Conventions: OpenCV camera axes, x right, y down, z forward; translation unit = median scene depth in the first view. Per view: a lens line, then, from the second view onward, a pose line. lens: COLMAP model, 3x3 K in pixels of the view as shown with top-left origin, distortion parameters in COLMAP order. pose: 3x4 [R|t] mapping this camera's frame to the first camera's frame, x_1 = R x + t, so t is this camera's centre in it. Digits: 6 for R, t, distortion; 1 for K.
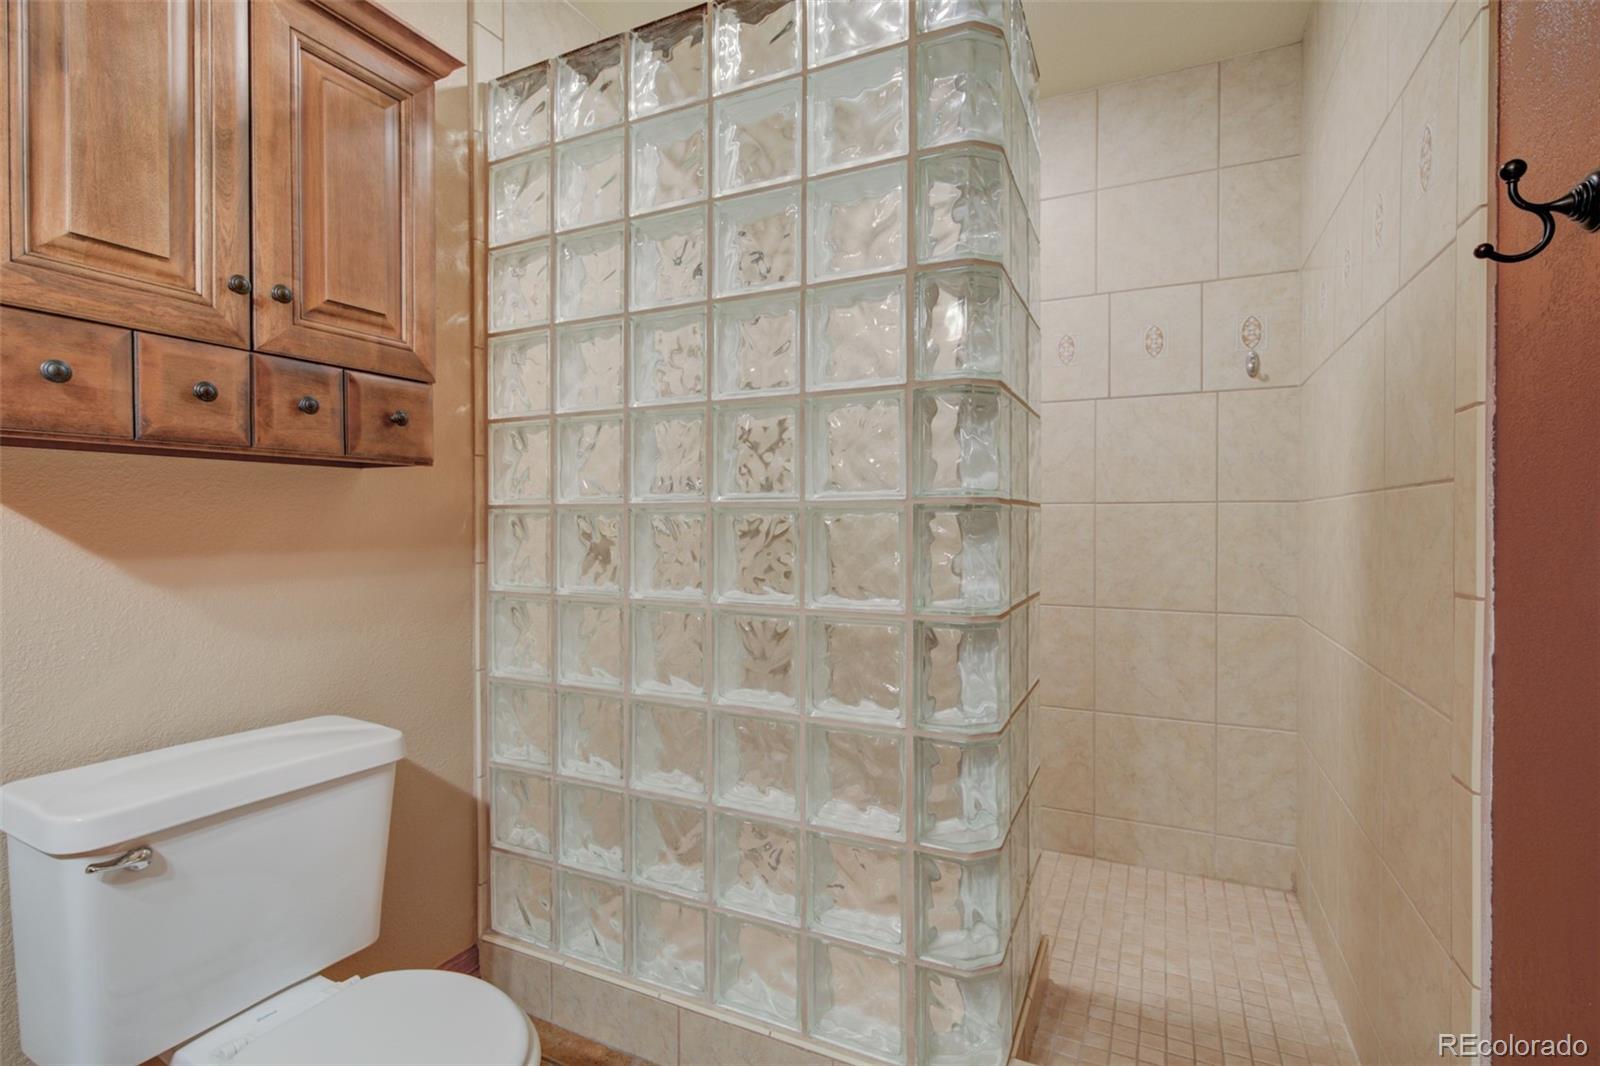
lens RADIAL K [[731.8, 0, 802.6], [0, 731.8, 526.3], [0, 0, 1]] dist [-0.000074, 0.000943]
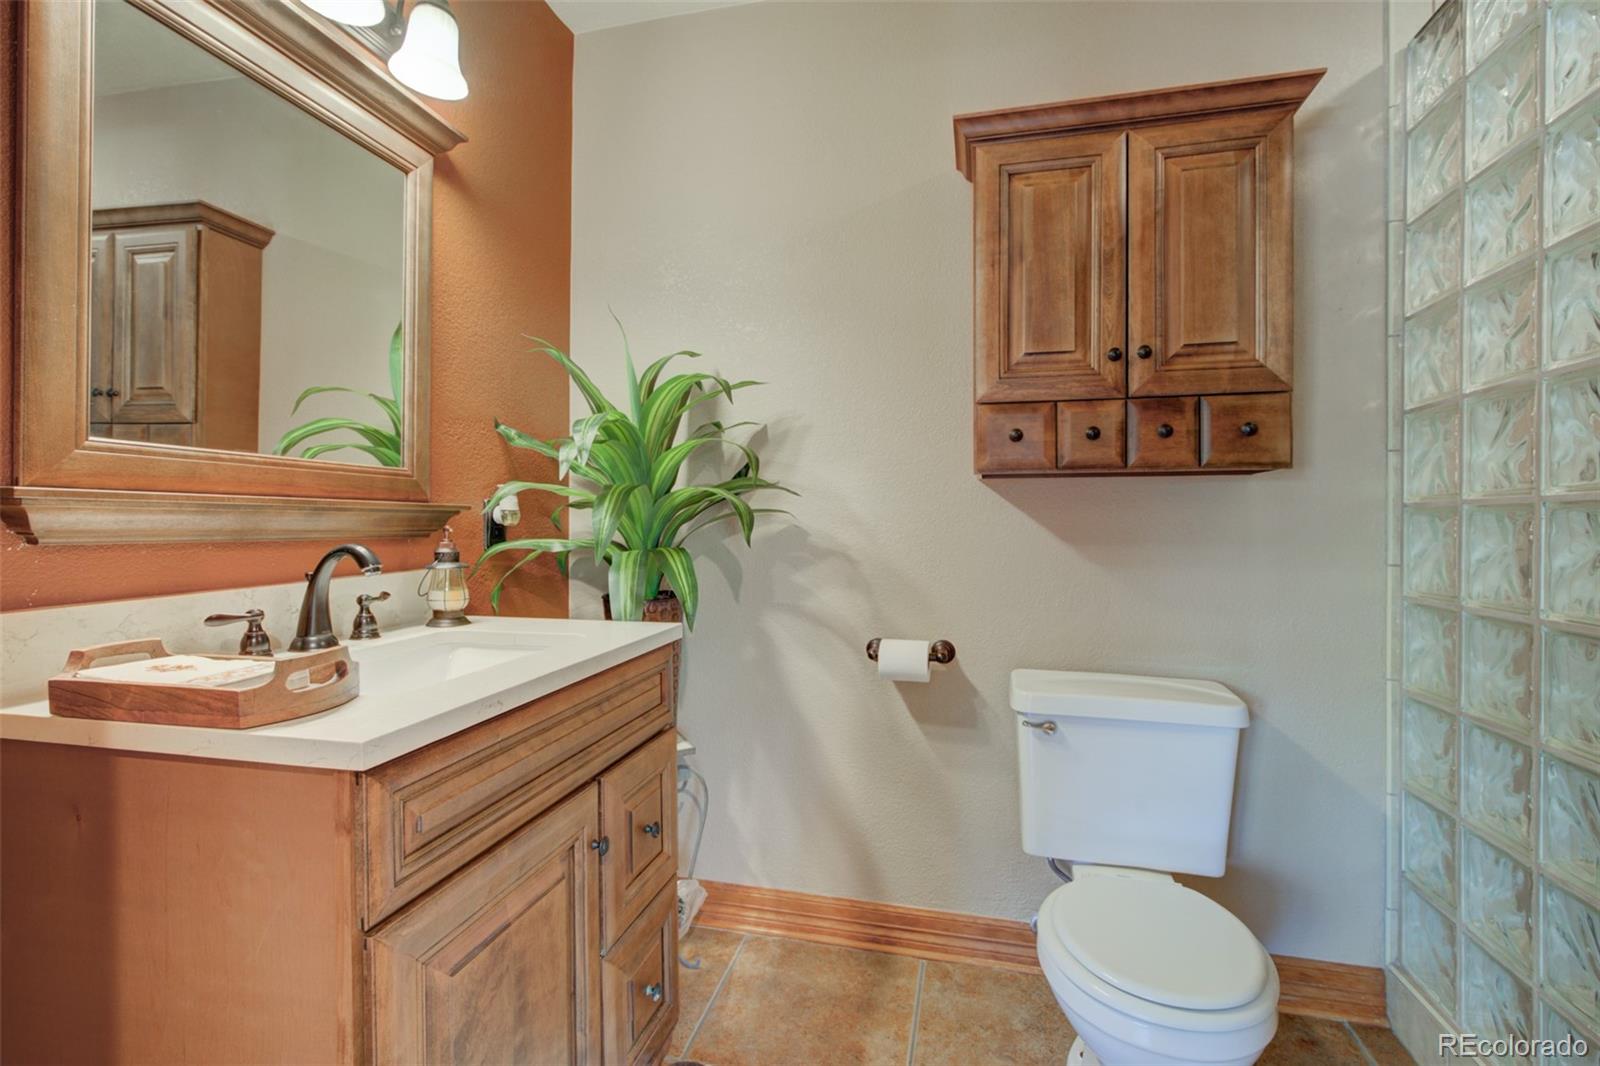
lens RADIAL K [[731.8, 0, 804.3], [0, 731.8, 527.9], [0, 0, 1]] dist [-0.000074, 0.000943]
pose [[0.220206, -0.000595, -0.975453, 0.456050], [-0.009793, 0.999948, -0.002821, 0.016909], [0.975404, 0.010174, 0.220189, 0.092232]]
